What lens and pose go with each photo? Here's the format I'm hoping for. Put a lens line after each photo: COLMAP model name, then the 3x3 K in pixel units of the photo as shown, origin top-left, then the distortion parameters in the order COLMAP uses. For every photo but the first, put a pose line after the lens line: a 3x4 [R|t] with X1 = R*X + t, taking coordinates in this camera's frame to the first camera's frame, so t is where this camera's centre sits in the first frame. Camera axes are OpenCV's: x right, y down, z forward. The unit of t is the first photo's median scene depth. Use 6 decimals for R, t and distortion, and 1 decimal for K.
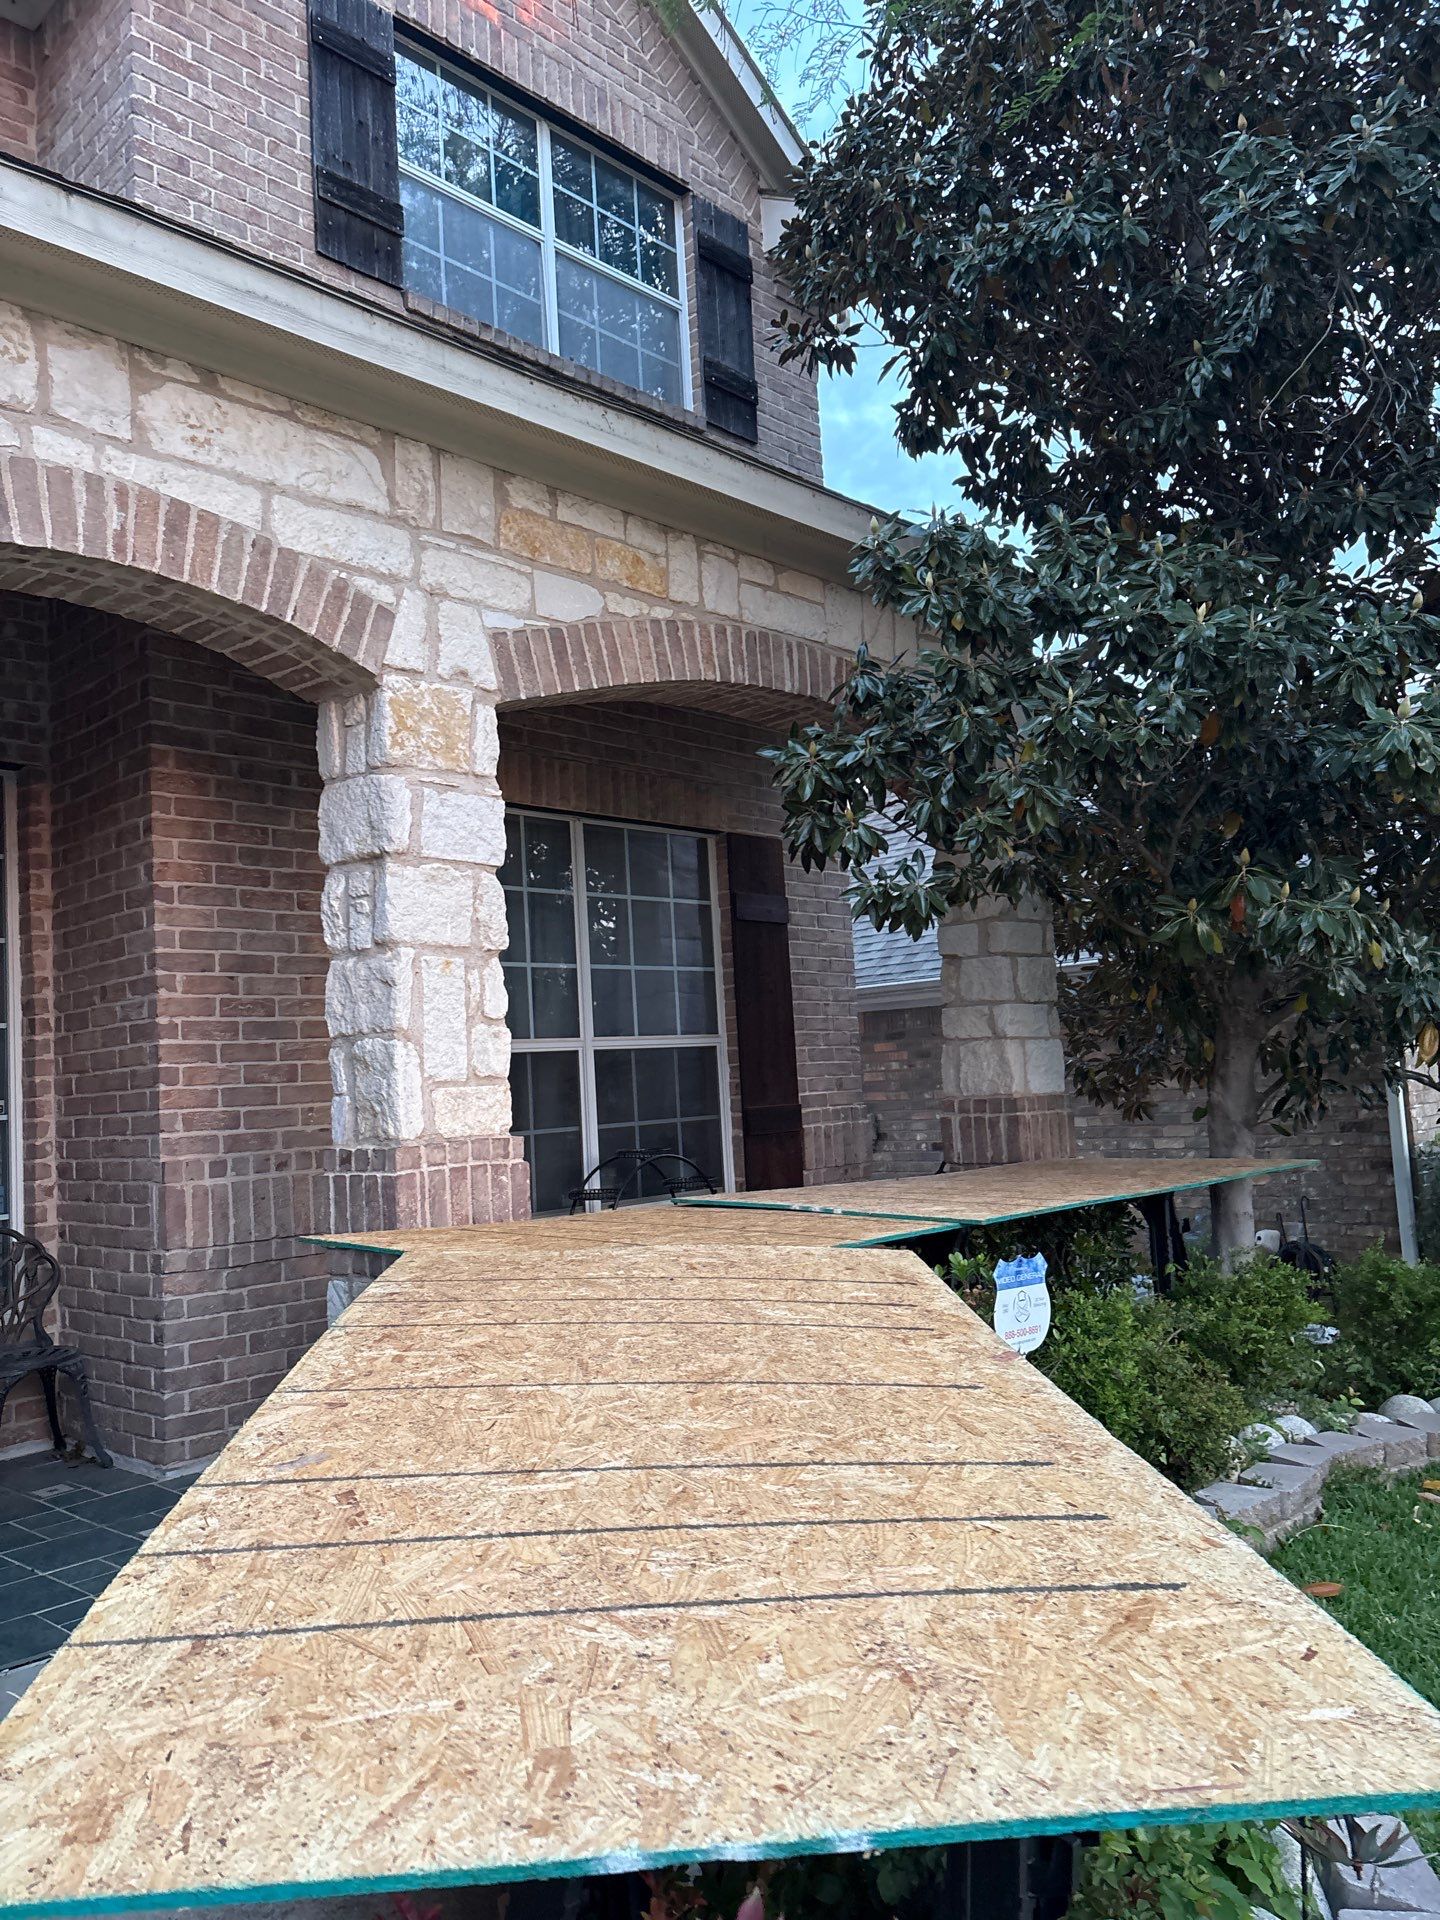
lens RADIAL K [[1474.9, 0, 716.3], [0, 1474.9, 970.1], [0, 0, 1]] dist [0.034809, -0.041568]
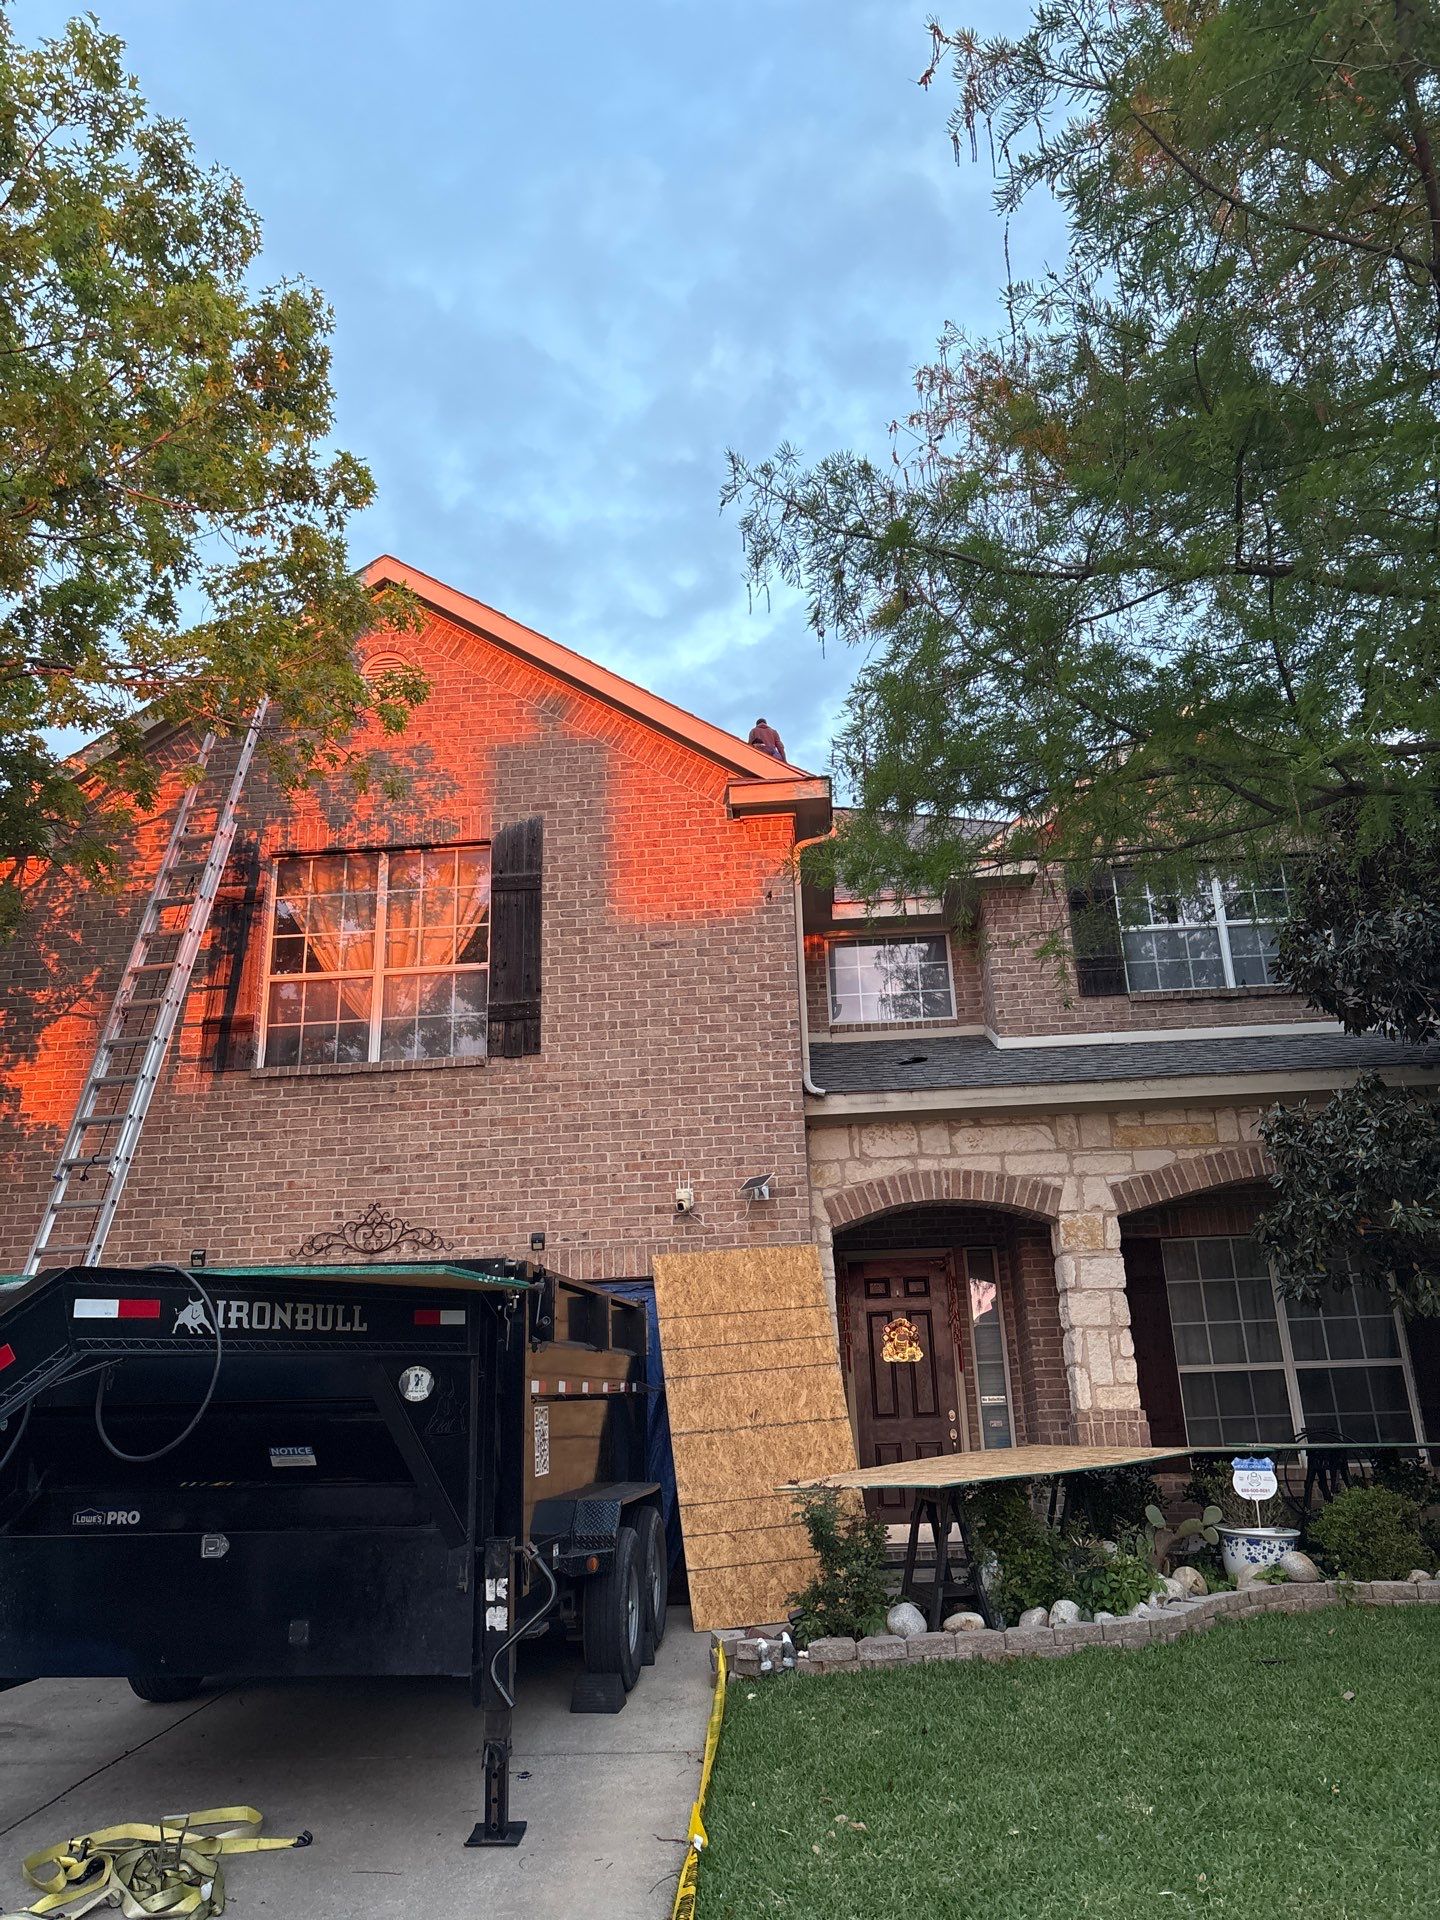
lens RADIAL K [[1474.9, 0, 726.8], [0, 1474.9, 962.7], [0, 0, 1]] dist [0.034809, -0.041568]
pose [[0.642974, -0.219650, -0.733715, 1.301036], [0.058677, 0.969305, -0.238757, -0.048463], [0.763637, 0.110462, 0.636127, -1.030764]]
